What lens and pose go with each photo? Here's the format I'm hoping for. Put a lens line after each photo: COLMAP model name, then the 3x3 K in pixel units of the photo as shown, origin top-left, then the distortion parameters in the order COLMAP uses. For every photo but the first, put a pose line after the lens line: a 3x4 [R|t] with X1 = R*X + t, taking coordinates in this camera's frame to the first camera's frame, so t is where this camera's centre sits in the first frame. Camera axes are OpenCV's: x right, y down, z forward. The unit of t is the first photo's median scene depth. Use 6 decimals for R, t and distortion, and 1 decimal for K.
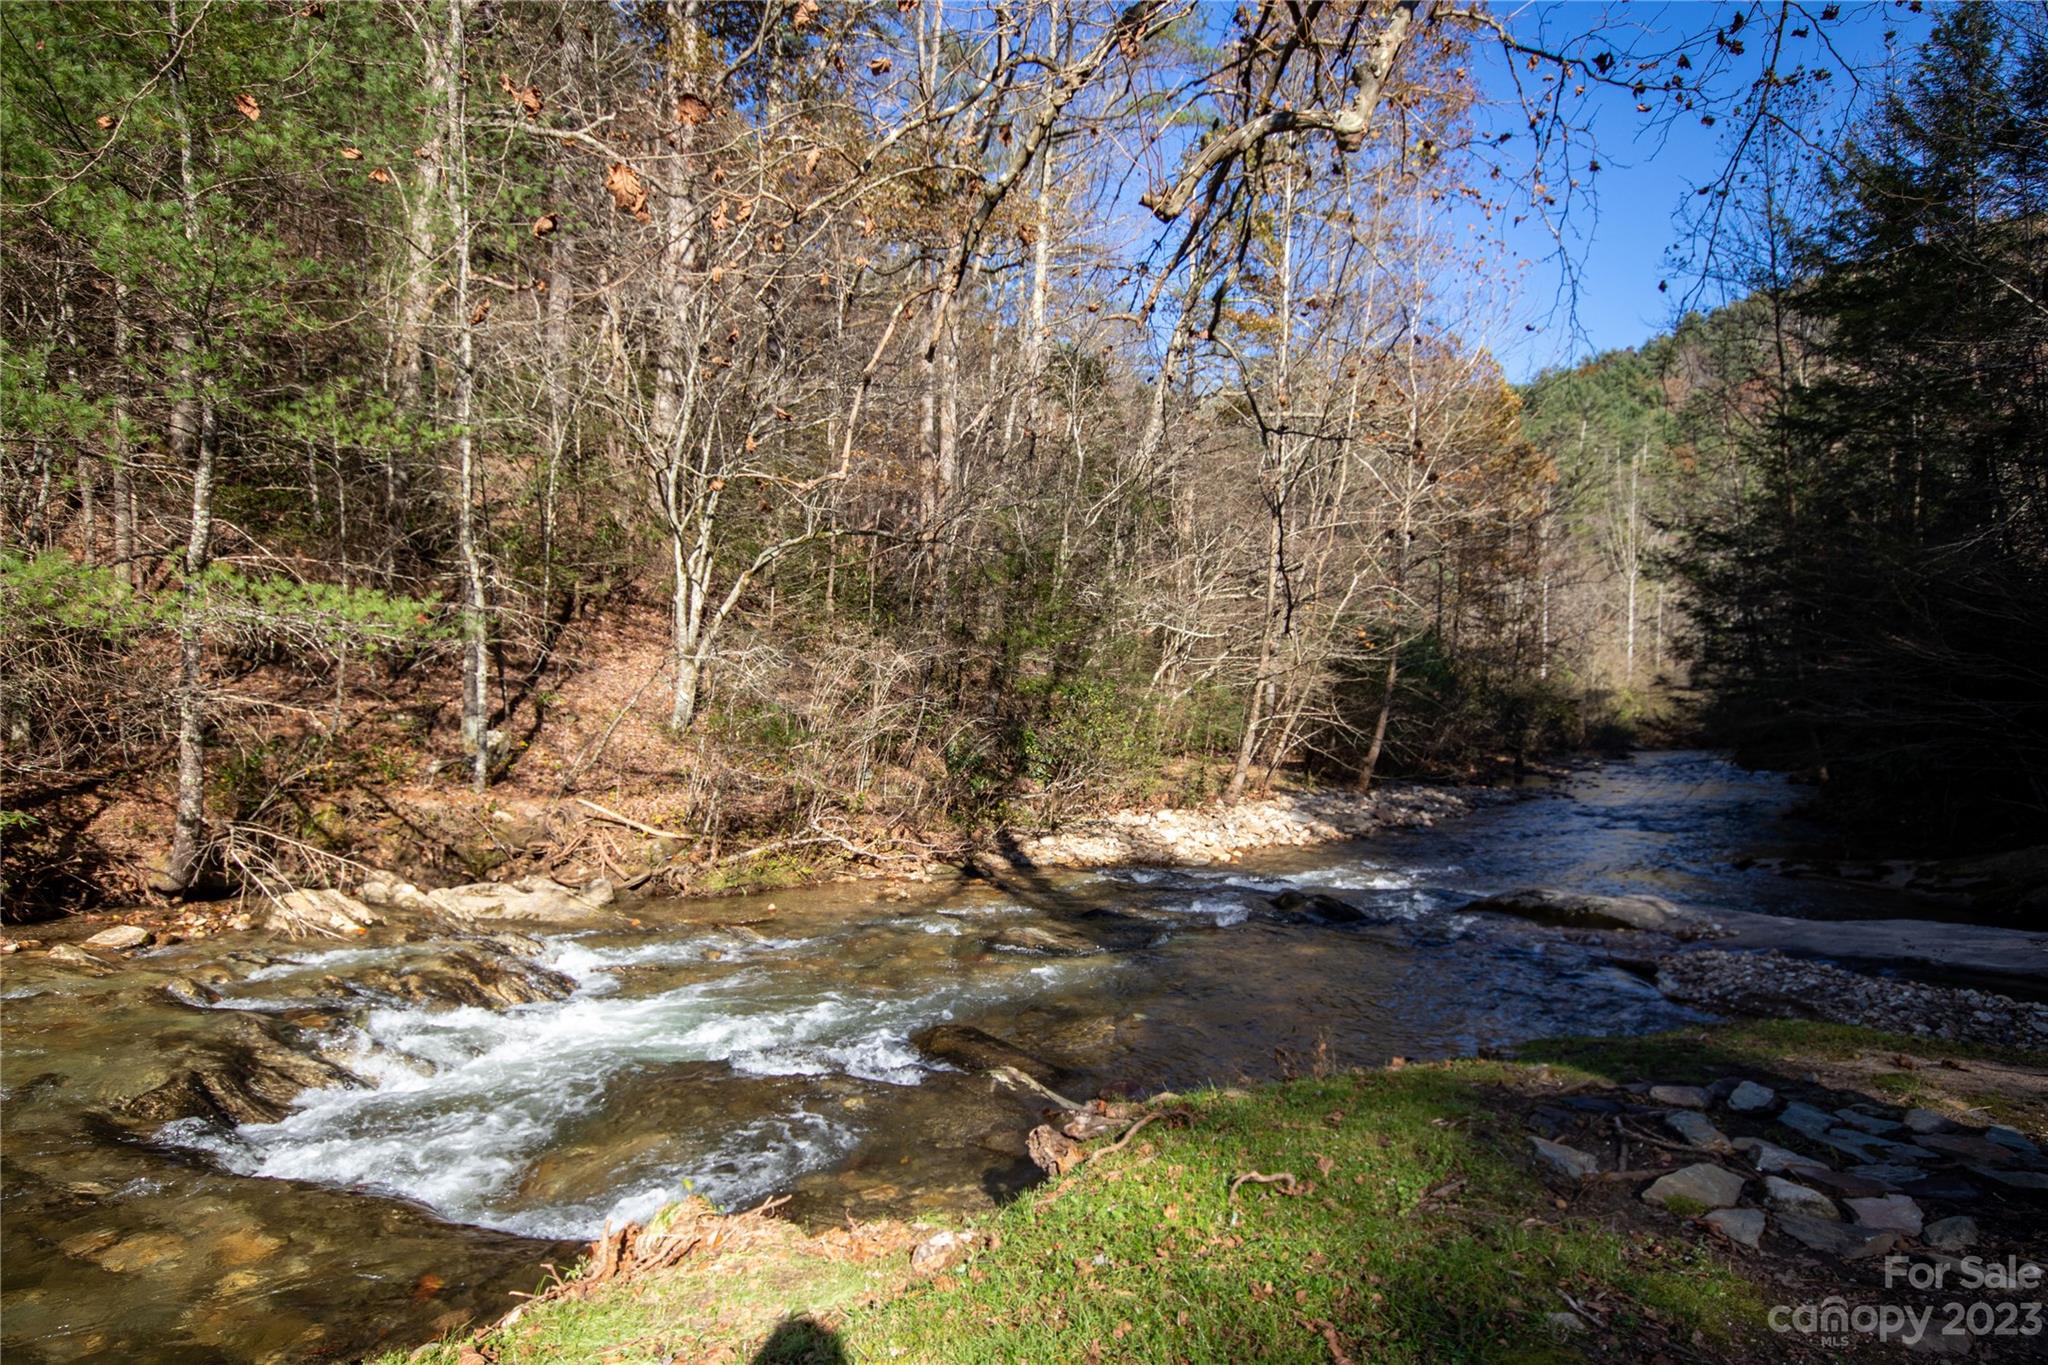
lens RADIAL K [[1226.3, 0, 1025.3], [0, 1226.3, 687.2], [0, 0, 1]] dist [0.037582, 0.003885]
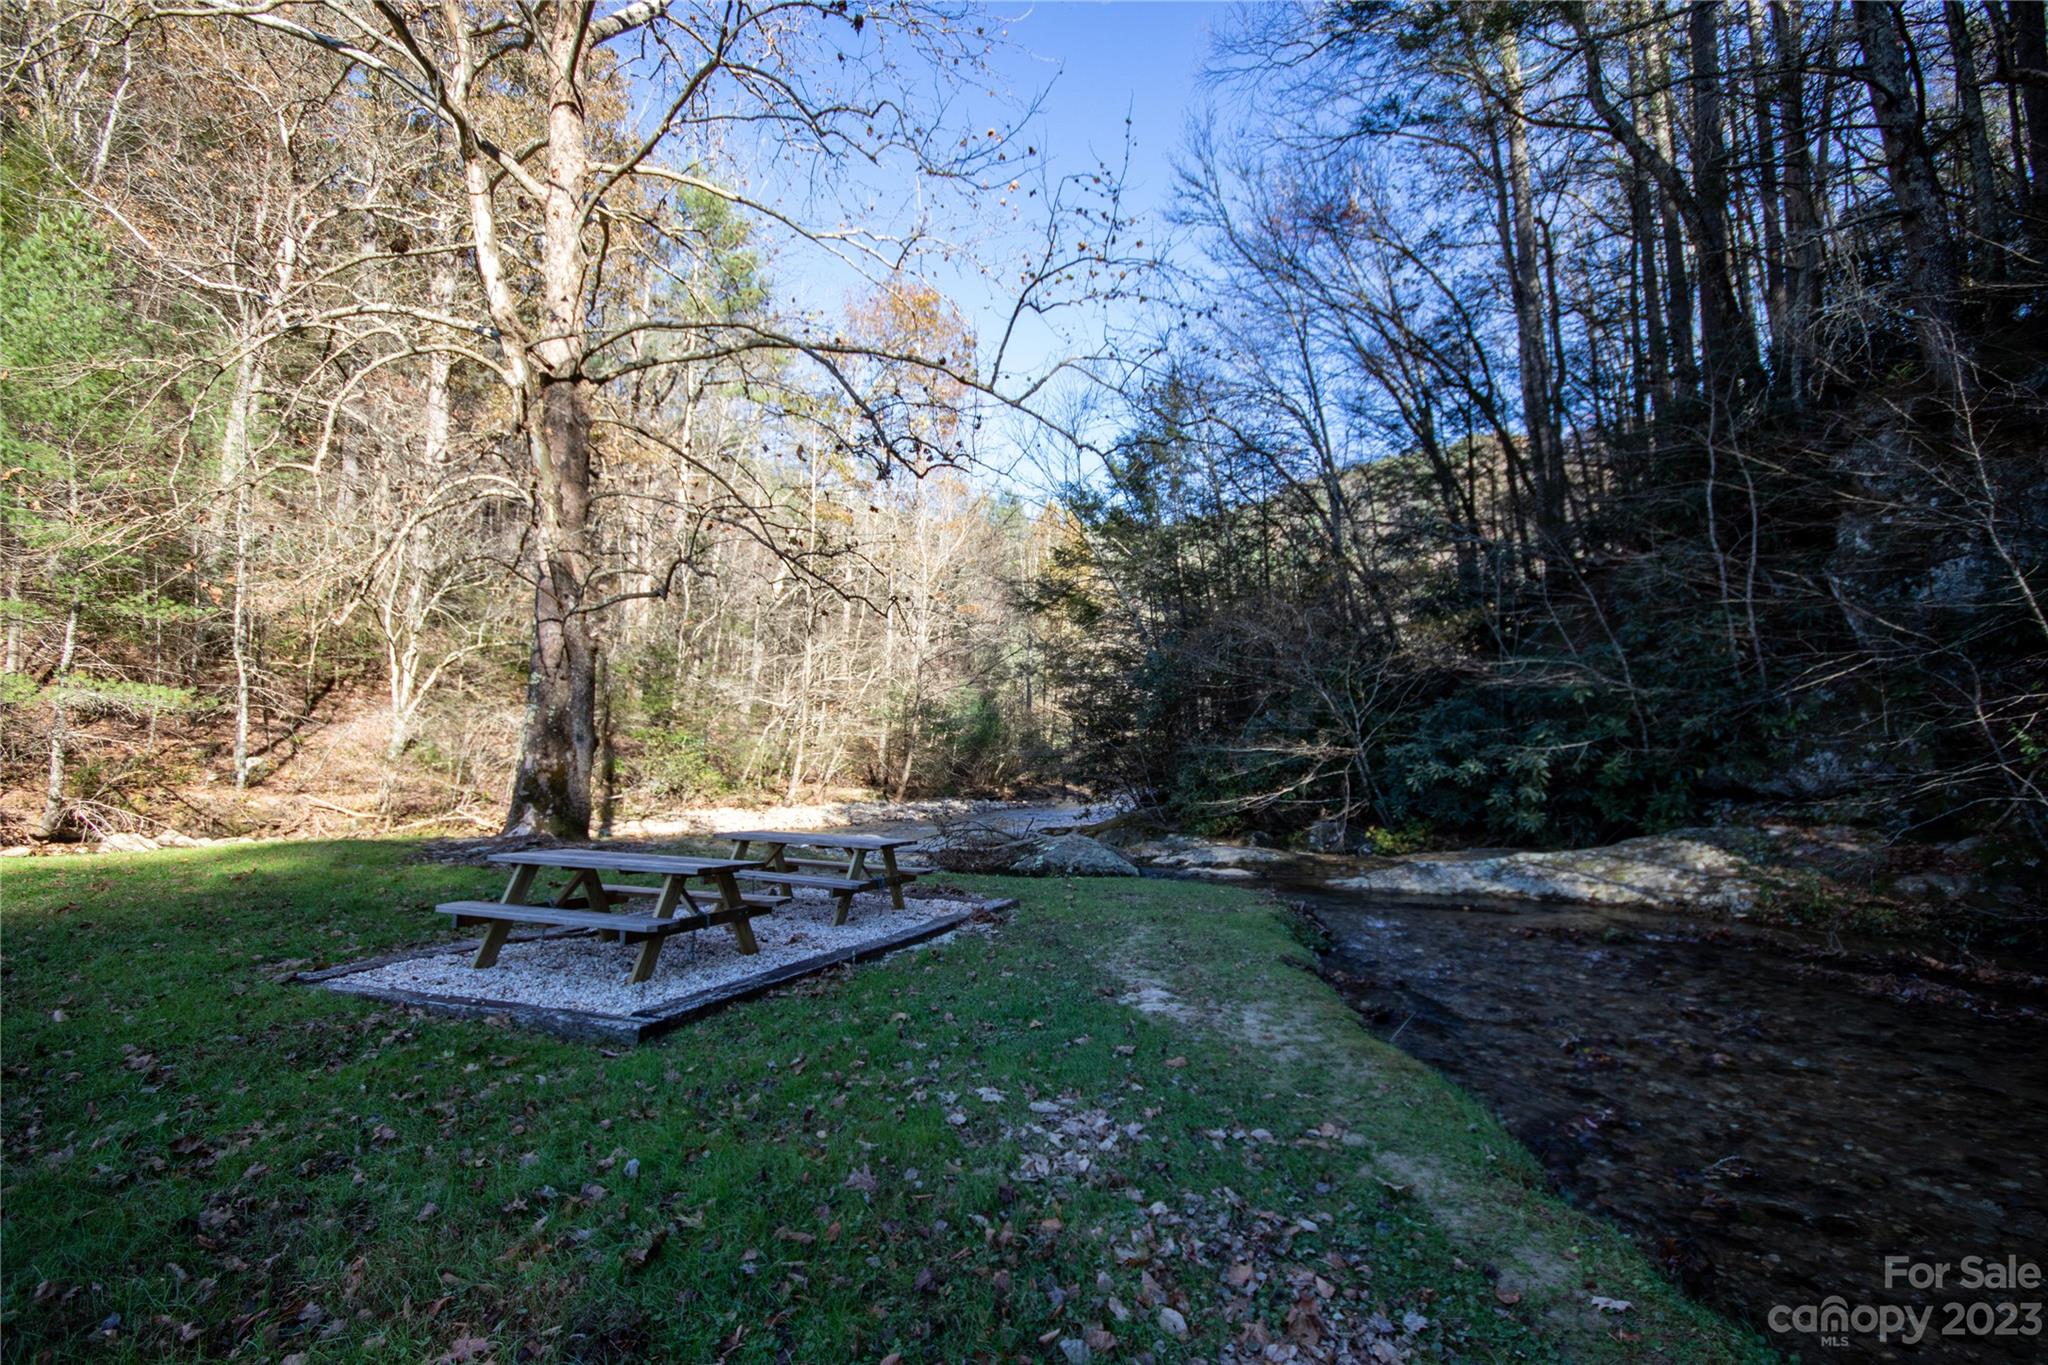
lens RADIAL K [[957.1, 0, 1028.7], [0, 957.1, 695.8], [0, 0, 1]] dist [-0.001242, -0.001969]
pose [[0.977103, 0.012602, 0.212392, 0.352539], [-0.003291, 0.999020, -0.044136, 0.004642], [-0.212740, 0.042427, 0.976187, -0.555282]]
